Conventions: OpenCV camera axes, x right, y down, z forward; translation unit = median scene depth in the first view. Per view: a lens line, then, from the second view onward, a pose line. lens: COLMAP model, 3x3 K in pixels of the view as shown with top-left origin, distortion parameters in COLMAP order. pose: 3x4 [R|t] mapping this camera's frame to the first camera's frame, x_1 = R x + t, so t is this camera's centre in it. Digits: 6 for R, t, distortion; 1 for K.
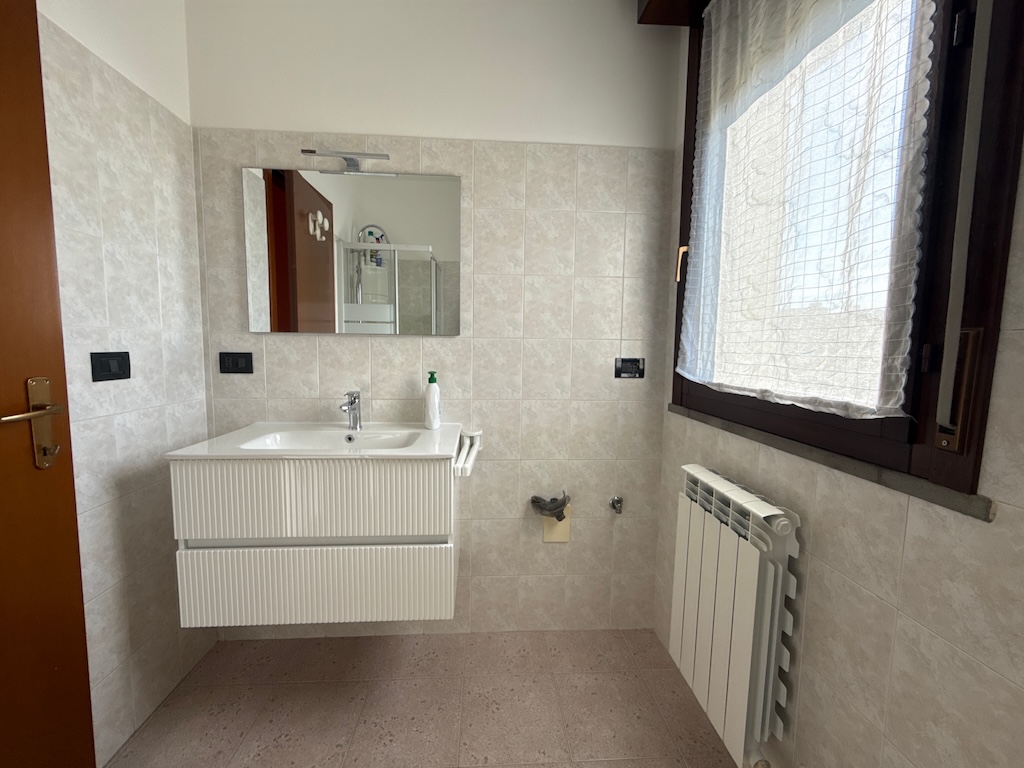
lens RADIAL K [[414.7, 0, 505.7], [0, 414.7, 384.4], [0, 0, 1]] dist [0.002993, 0.000269]
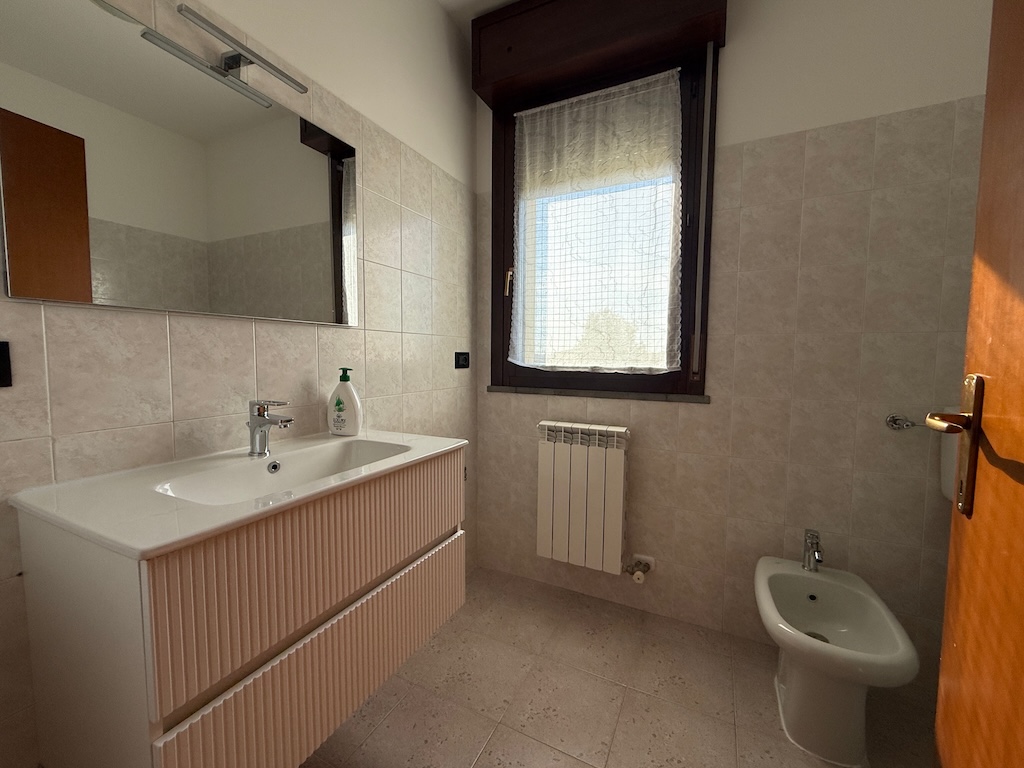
lens RADIAL K [[414.7, 0, 502.5], [0, 414.7, 384.8], [0, 0, 1]] dist [0.002993, 0.000269]
pose [[0.506587, -0.071288, 0.859236, -0.952888], [0.078454, 0.996253, 0.036401, -0.003569], [-0.858612, 0.048970, 0.510282, 0.378796]]
